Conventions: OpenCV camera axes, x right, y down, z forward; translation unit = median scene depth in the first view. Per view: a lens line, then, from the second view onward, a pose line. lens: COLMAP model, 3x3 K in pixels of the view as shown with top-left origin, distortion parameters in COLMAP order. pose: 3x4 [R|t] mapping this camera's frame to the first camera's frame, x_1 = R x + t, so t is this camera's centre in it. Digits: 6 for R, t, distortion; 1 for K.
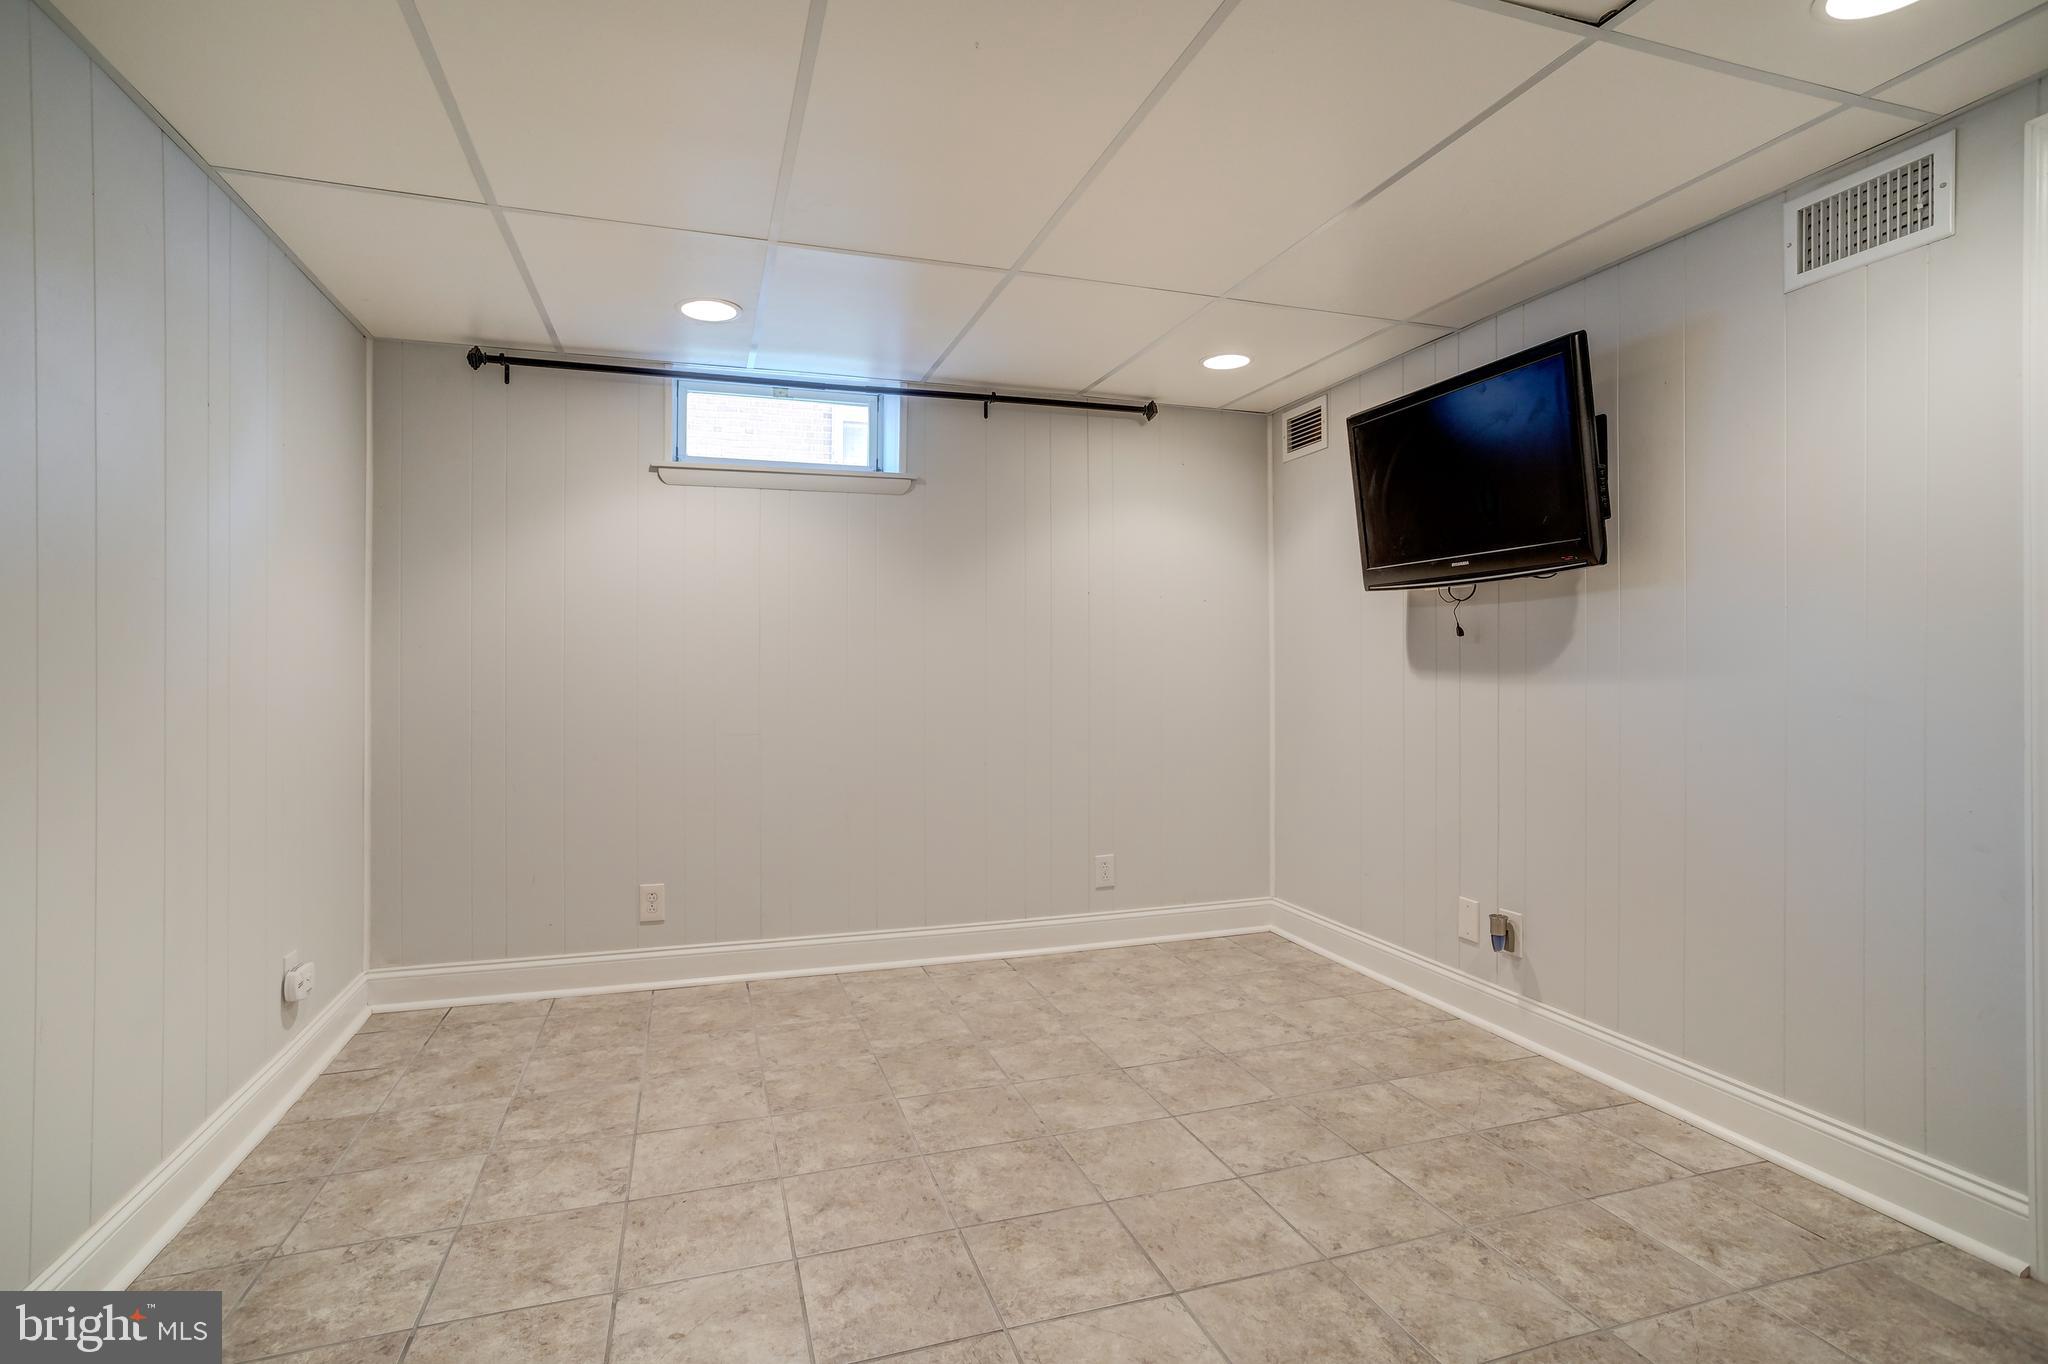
lens RADIAL K [[987.6, 0, 1018.3], [0, 987.6, 675.2], [0, 0, 1]] dist [-0.051871, 0.033298]
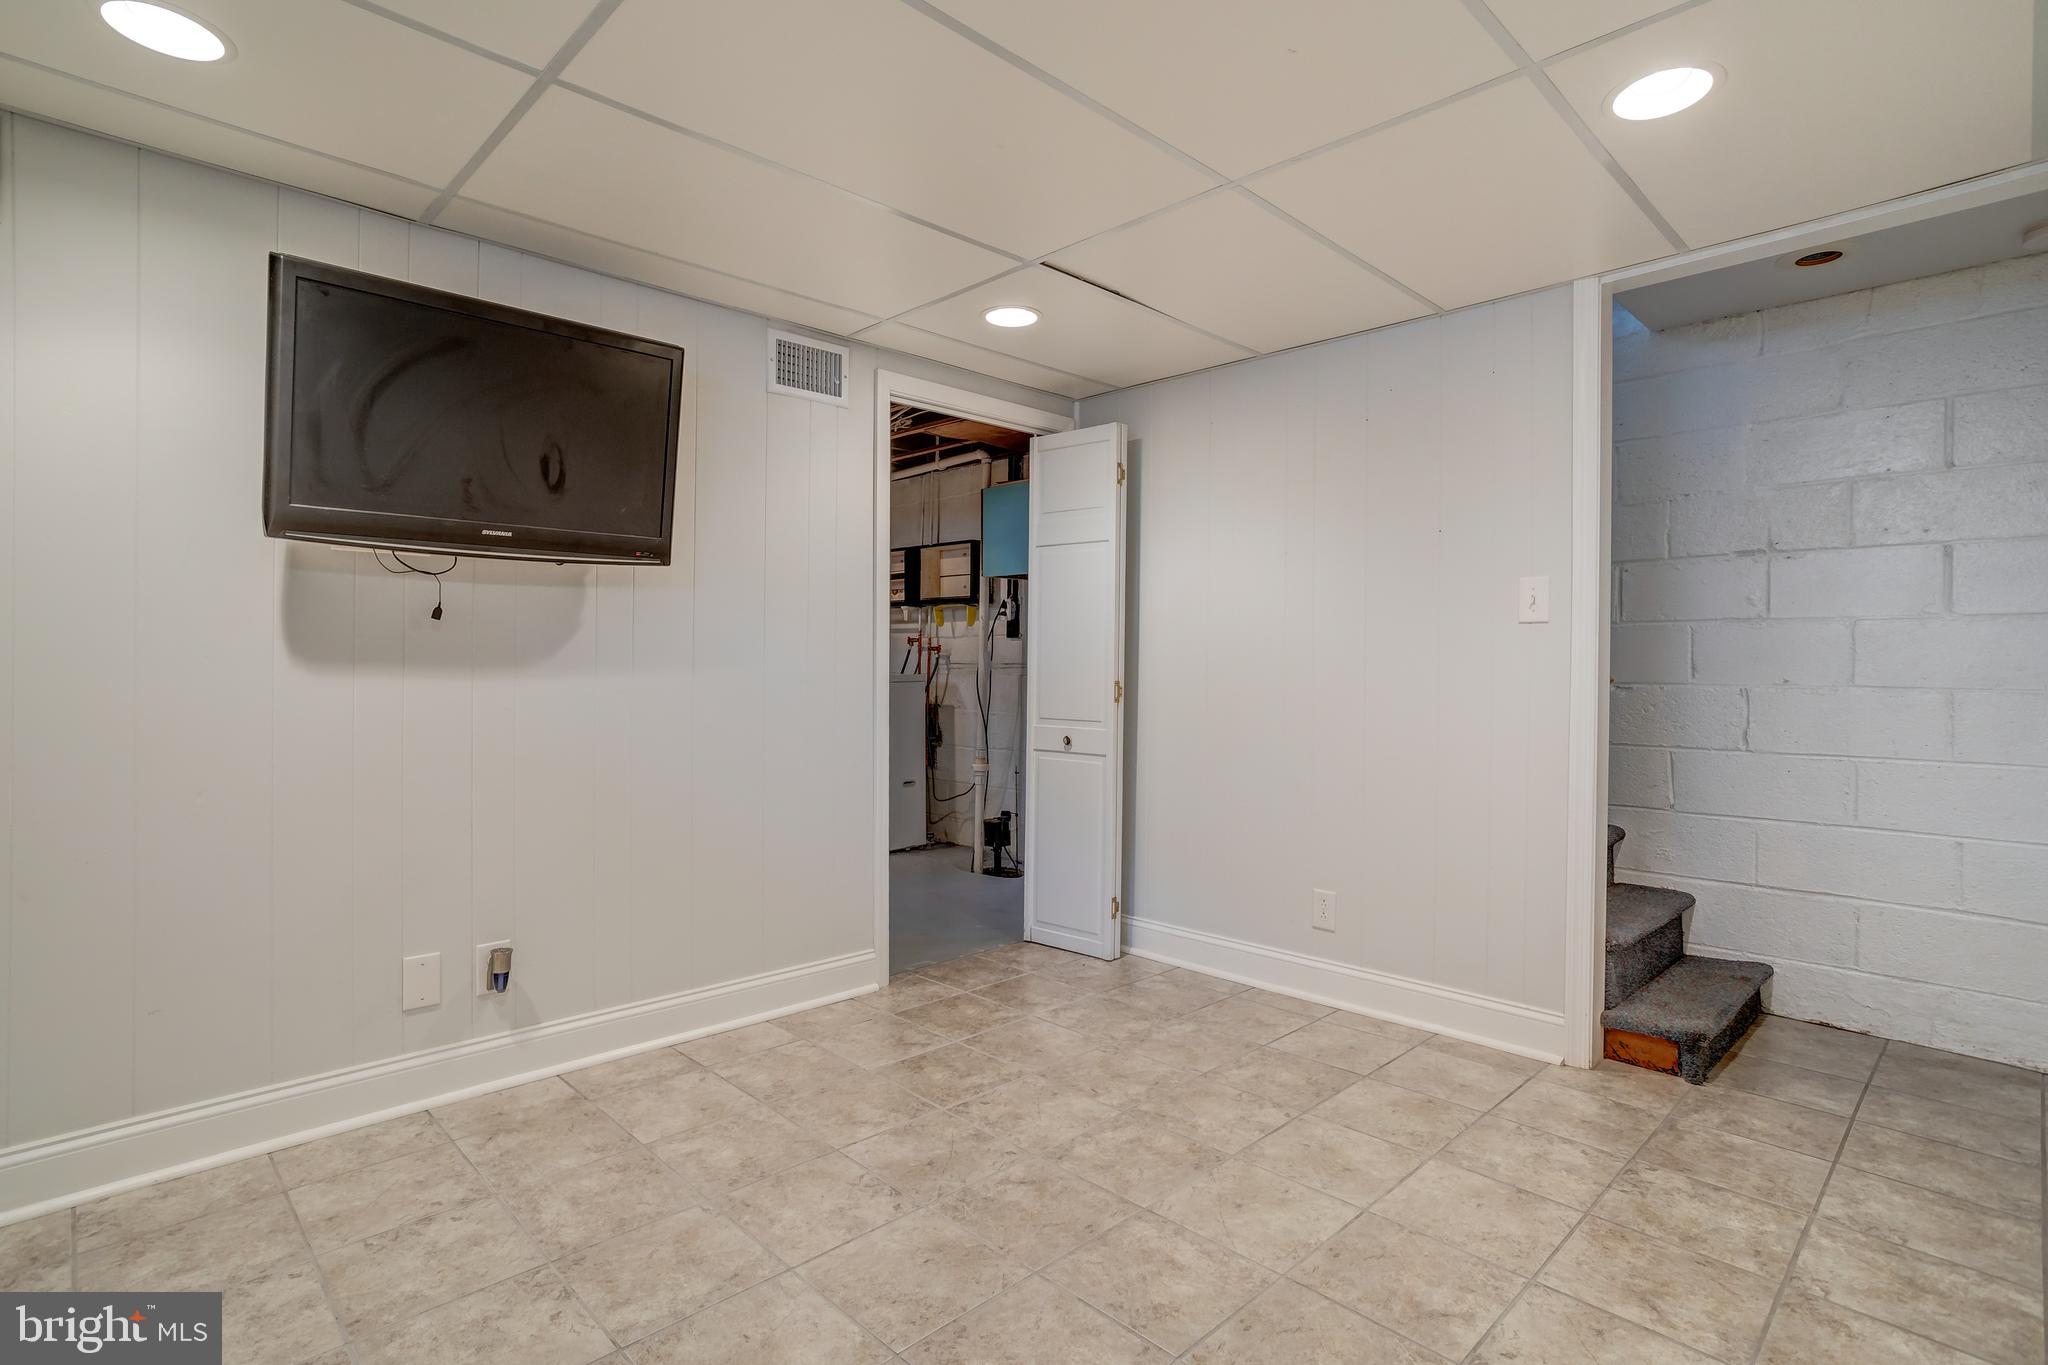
lens RADIAL K [[987.6, 0, 1018.3], [0, 987.6, 675.7], [0, 0, 1]] dist [-0.051871, 0.033298]
pose [[-0.428549, -0.010300, 0.903460, -0.527215], [0.002814, 0.999915, 0.012735, -0.004274], [-0.903514, 0.008000, -0.428483, 1.063482]]
